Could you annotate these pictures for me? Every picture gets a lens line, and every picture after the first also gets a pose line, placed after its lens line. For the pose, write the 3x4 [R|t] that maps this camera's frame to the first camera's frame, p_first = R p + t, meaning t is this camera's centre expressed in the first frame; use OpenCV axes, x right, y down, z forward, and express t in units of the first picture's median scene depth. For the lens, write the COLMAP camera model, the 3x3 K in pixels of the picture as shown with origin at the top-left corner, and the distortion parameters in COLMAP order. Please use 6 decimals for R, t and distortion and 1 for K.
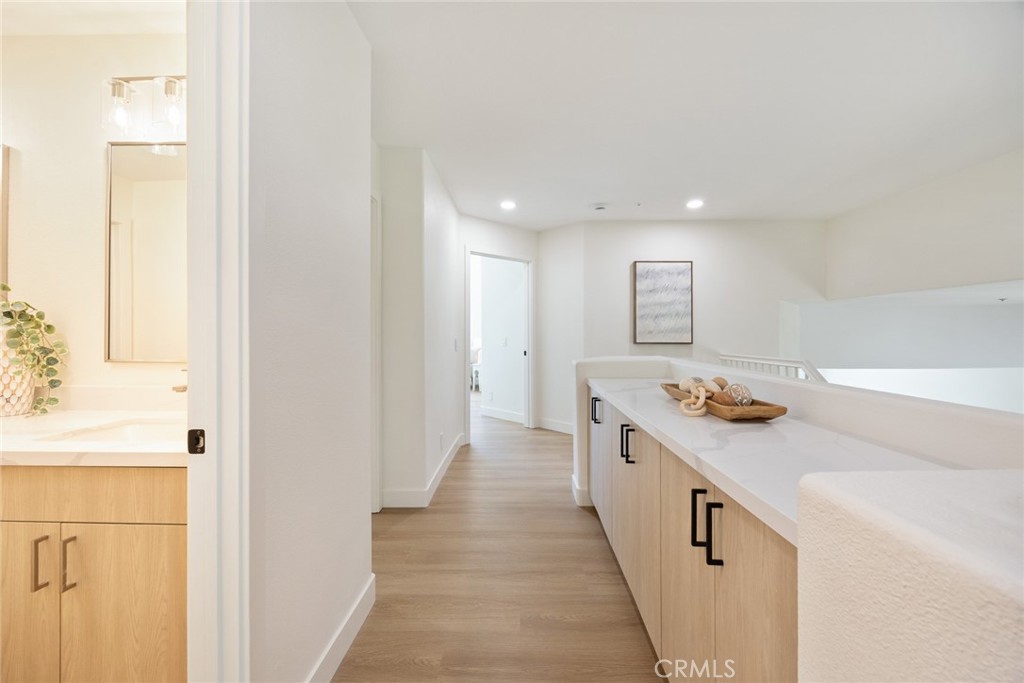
lens RADIAL K [[407.7, 0, 509.1], [0, 407.7, 334.2], [0, 0, 1]] dist [-0.000449, -0.000009]
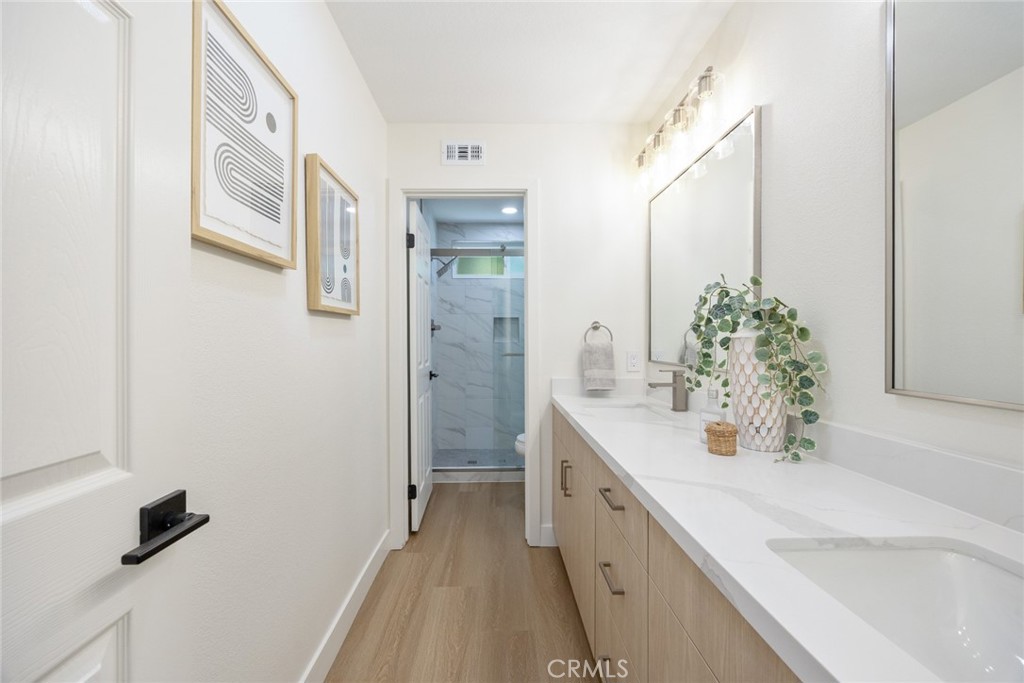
lens RADIAL K [[392.4, 0, 515.0], [0, 392.4, 338.0], [0, 0, 1]] dist [-0.000562, 0.000053]
pose [[0.073052, -0.004052, -0.997320, -0.525592], [0.003291, 0.999987, -0.003822, -0.005285], [0.997323, -0.003003, 0.073064, 0.486330]]
